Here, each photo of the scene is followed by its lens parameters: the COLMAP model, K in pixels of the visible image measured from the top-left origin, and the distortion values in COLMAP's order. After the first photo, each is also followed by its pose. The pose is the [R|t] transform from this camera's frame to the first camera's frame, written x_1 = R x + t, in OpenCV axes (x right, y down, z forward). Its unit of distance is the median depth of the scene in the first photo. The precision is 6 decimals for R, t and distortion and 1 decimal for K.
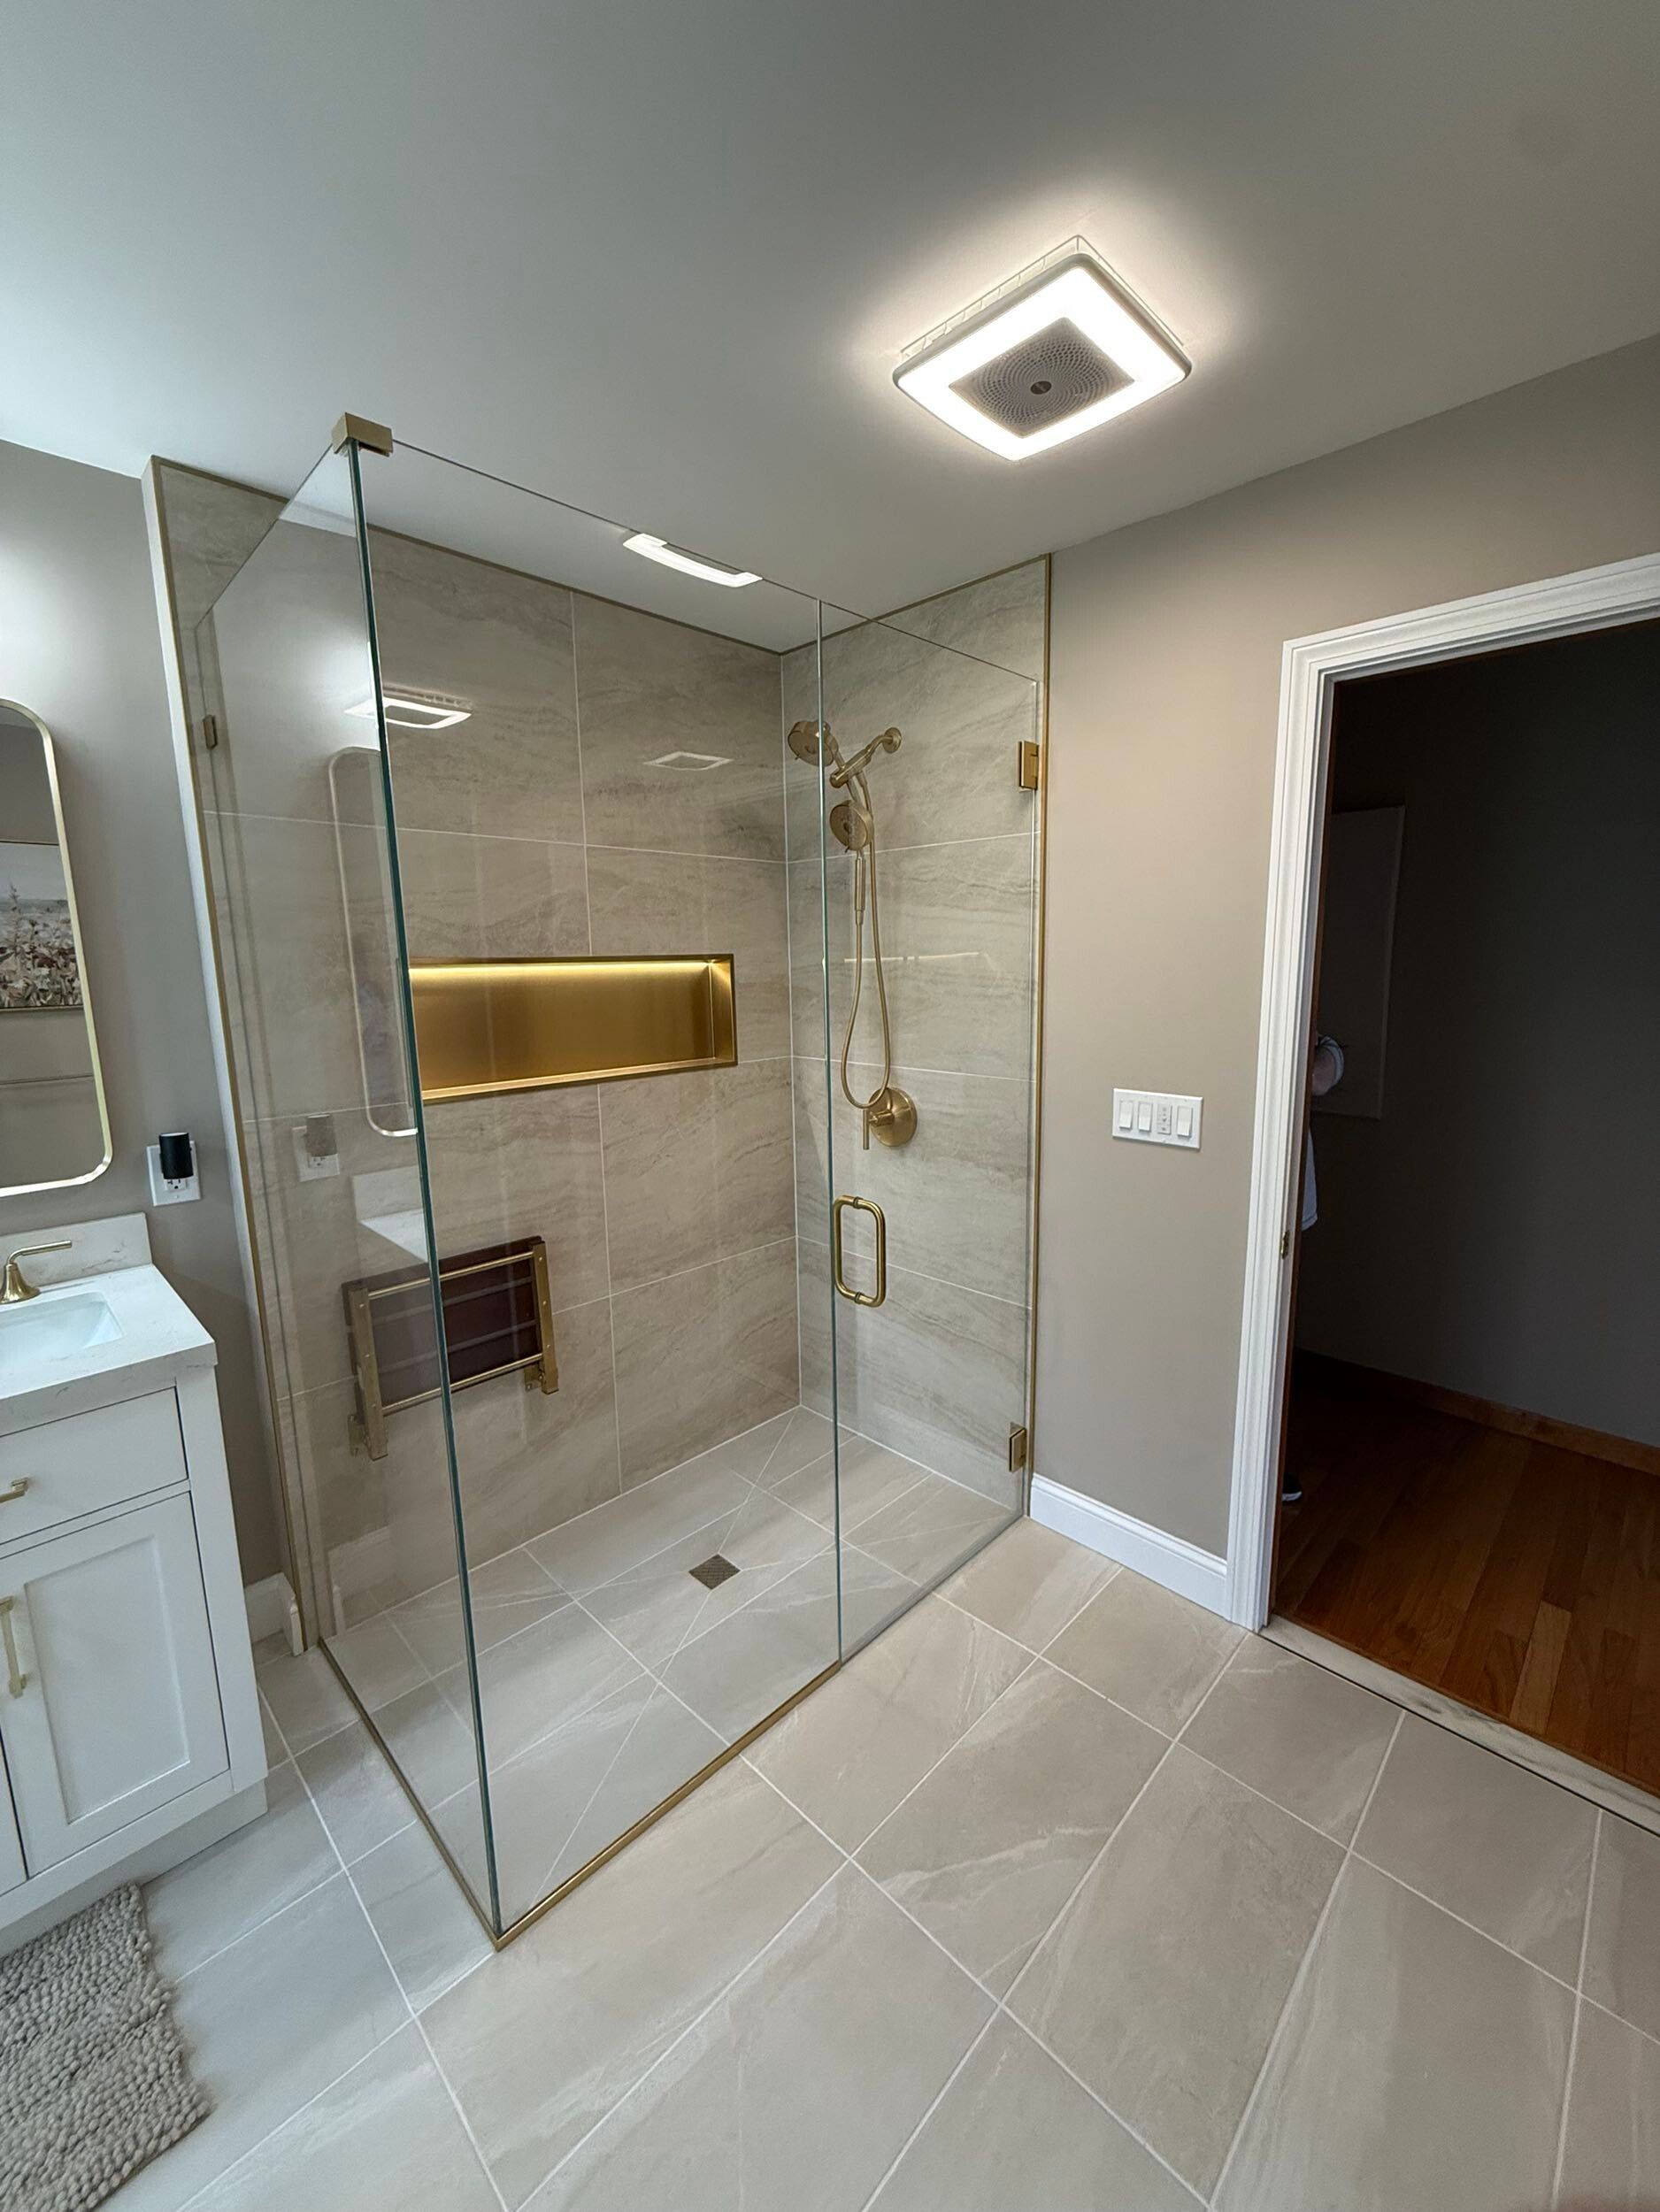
lens RADIAL K [[885.6, 0, 838.2], [0, 885.6, 1098.7], [0, 0, 1]] dist [0.002388, 0.000468]
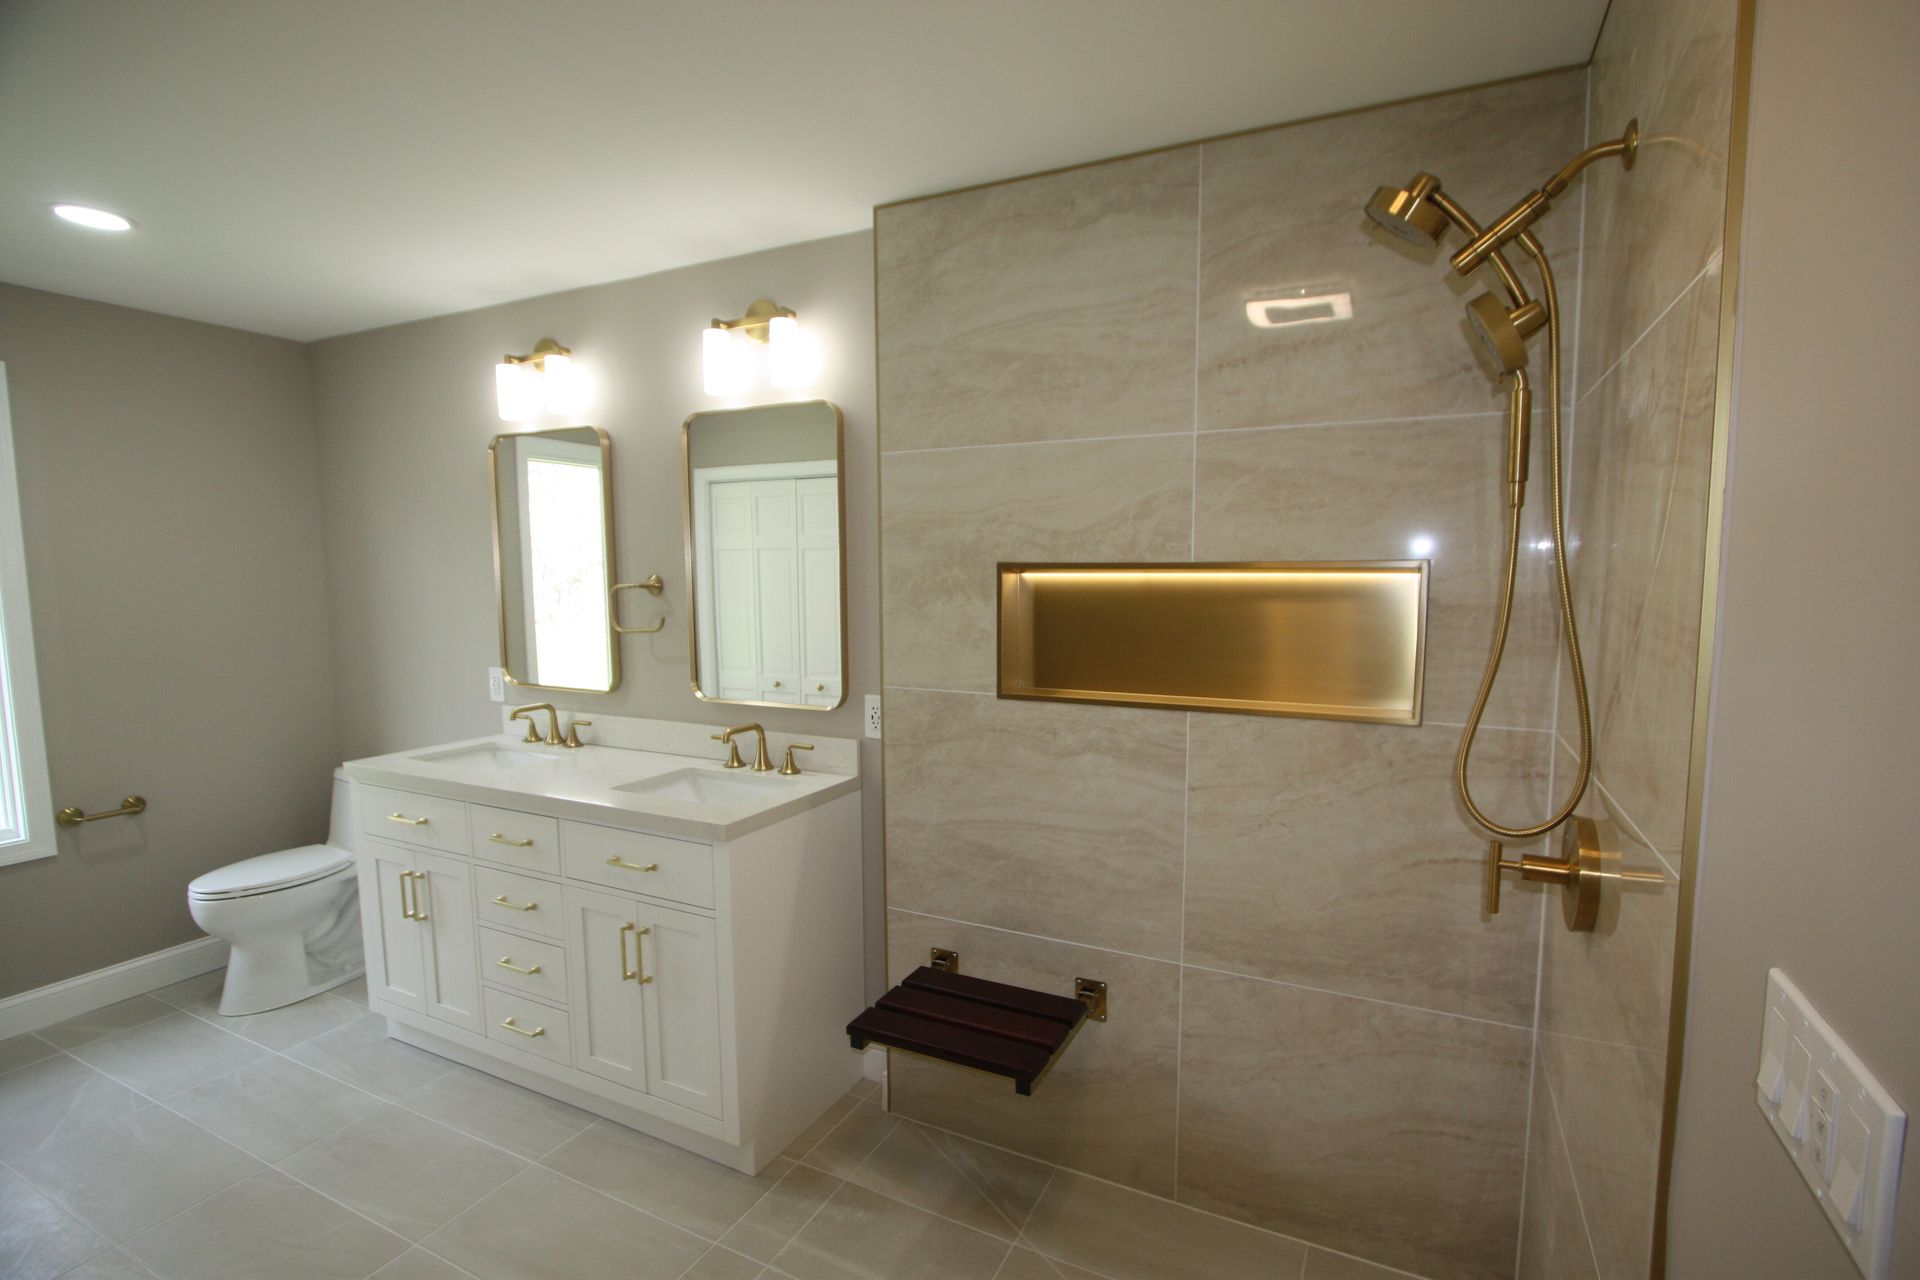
lens RADIAL K [[890.9, 0, 977.6], [0, 890.9, 661.5], [0, 0, 1]] dist [-0.015211, 0.002184]
pose [[0.314013, 0.112580, -0.942720, 0.470454], [-0.153383, 0.985917, 0.066648, -0.091939], [0.936947, 0.123669, 0.326858, 0.539146]]
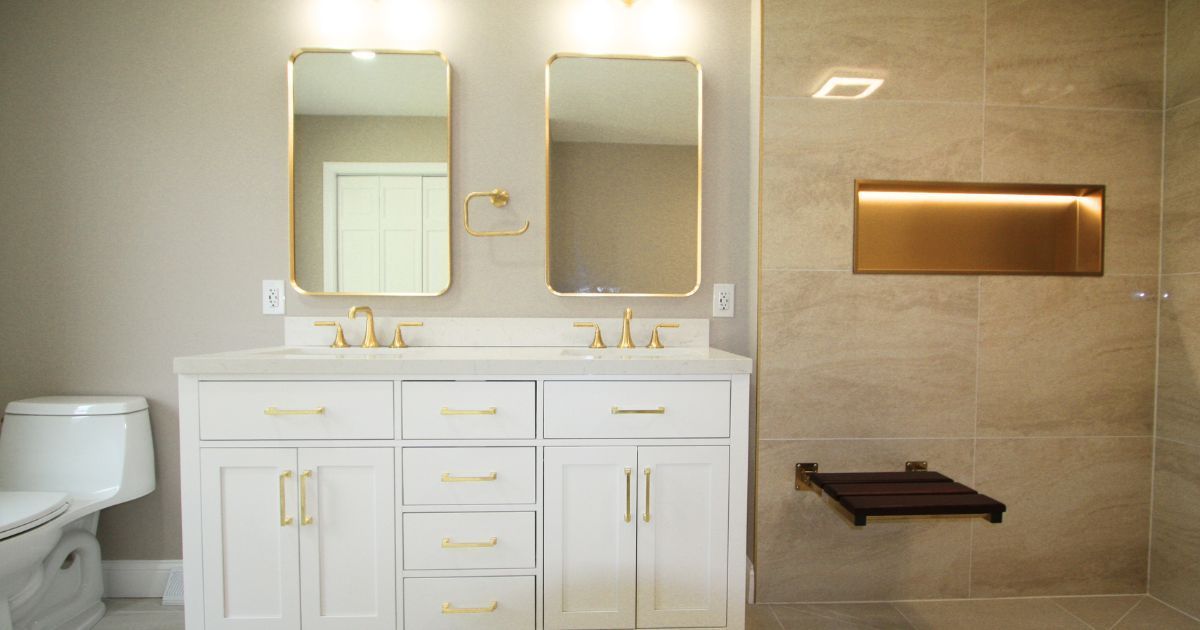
lens RADIAL K [[555.9, 0, 616.9], [0, 555.9, 328.4], [0, 0, 1]] dist [-0.012543, 0.001227]
pose [[0.735144, 0.040061, -0.676726, -0.104593], [-0.126098, 0.988912, -0.078442, 0.204840], [0.666080, 0.143000, 0.732044, 0.018072]]
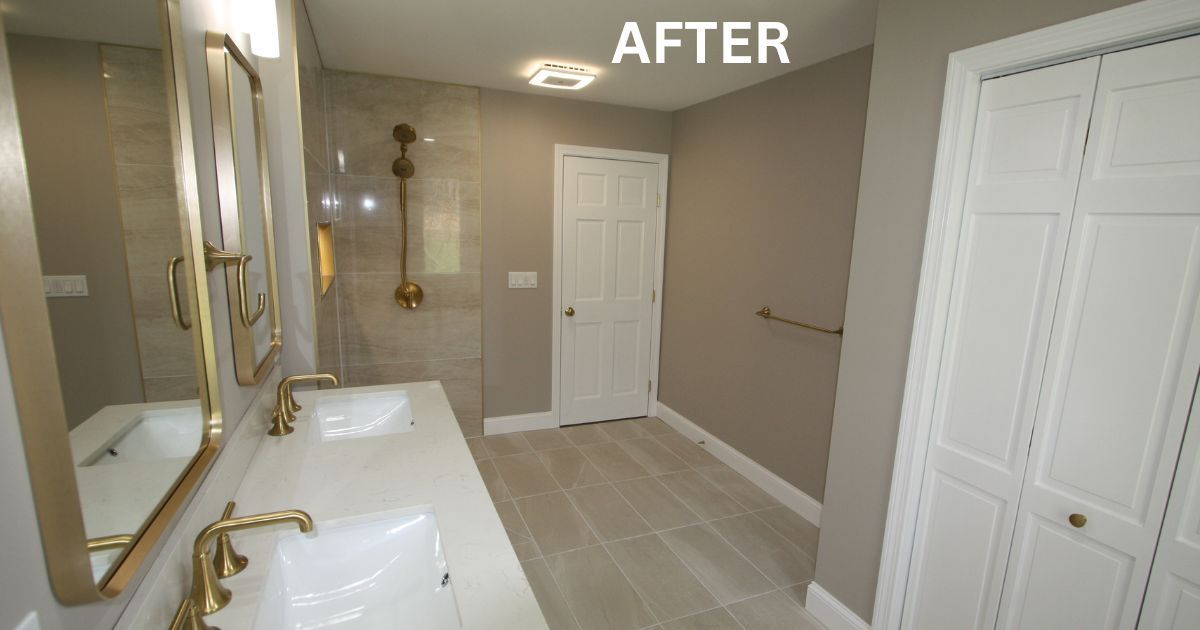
lens RADIAL K [[555.9, 0, 614.3], [0, 555.9, 330.0], [0, 0, 1]] dist [-0.012543, 0.001227]
pose [[0.368337, -0.149666, 0.917566, -1.196690], [0.111352, 0.986954, 0.116284, 0.002373], [-0.923000, 0.059341, 0.380198, -0.036821]]
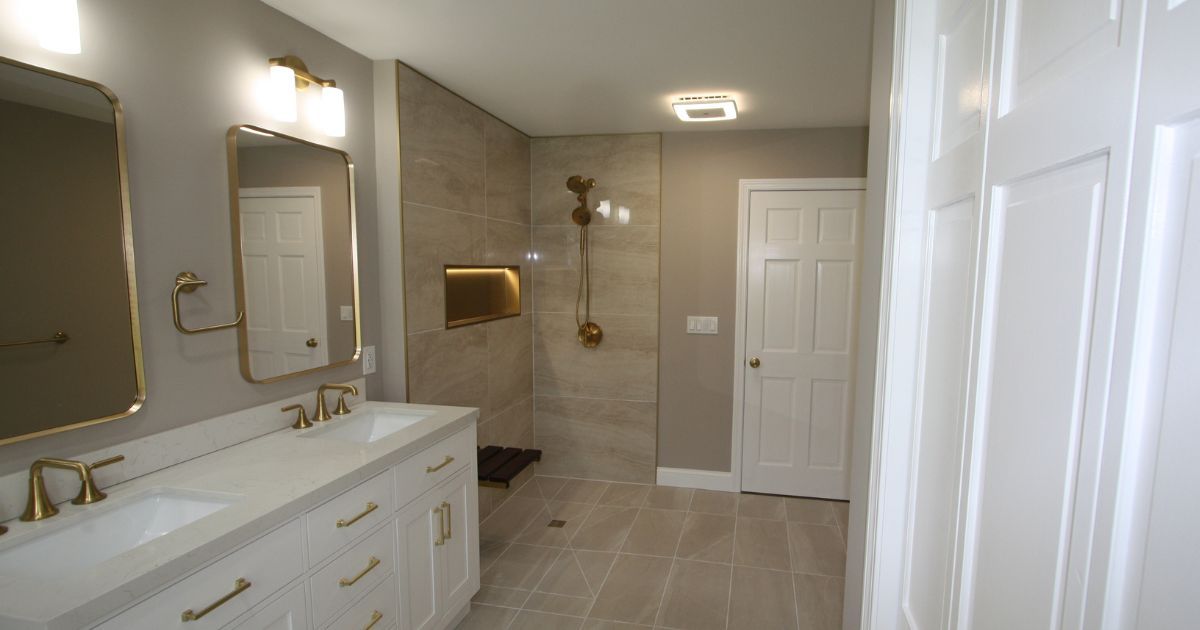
lens RADIAL K [[581.7, 0, 648.5], [0, 581.7, 330.8], [0, 0, 1]] dist [-0.017225, 0.000226]
pose [[0.833257, -0.034959, 0.551780, -0.758982], [0.064902, 0.997284, -0.034826, 0.084732], [-0.549063, 0.064831, 0.833262, -0.455665]]
